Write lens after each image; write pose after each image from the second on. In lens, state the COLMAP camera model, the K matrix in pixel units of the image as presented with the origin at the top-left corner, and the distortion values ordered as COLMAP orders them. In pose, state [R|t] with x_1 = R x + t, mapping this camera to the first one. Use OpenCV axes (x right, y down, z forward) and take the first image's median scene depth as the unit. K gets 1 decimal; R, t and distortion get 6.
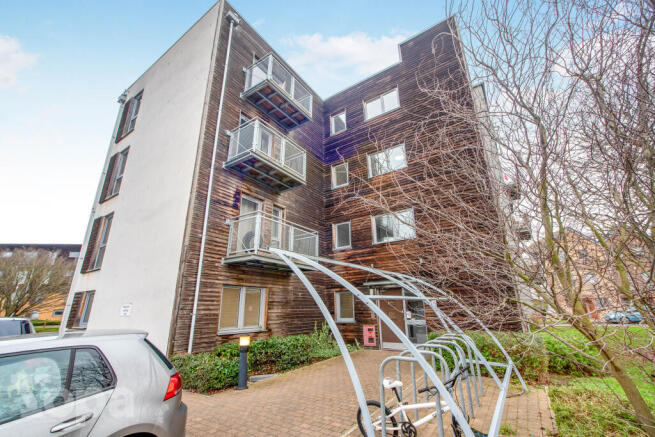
lens RADIAL K [[278.4, 0, 328.6], [0, 278.4, 219.2], [0, 0, 1]] dist [-0.027143, 0.017925]
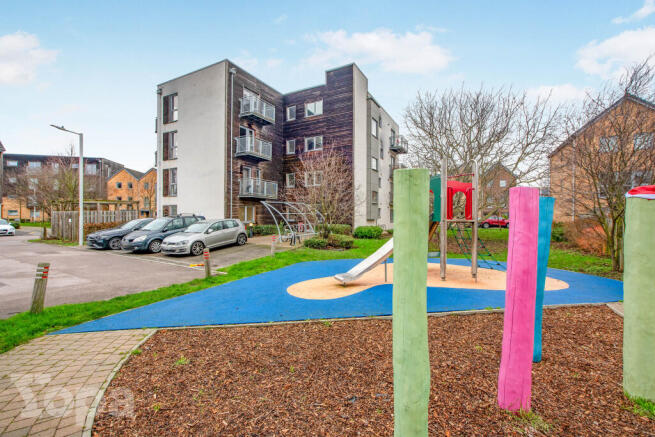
lens RADIAL K [[278.4, 0, 328.6], [0, 278.4, 219.2], [0, 0, 1]] dist [-0.027143, 0.017925]
pose [[0.994697, 0.022403, 0.100378, 0.163935], [-0.053465, 0.946381, 0.318596, -0.430307], [-0.087859, -0.322274, 0.942561, -1.311070]]
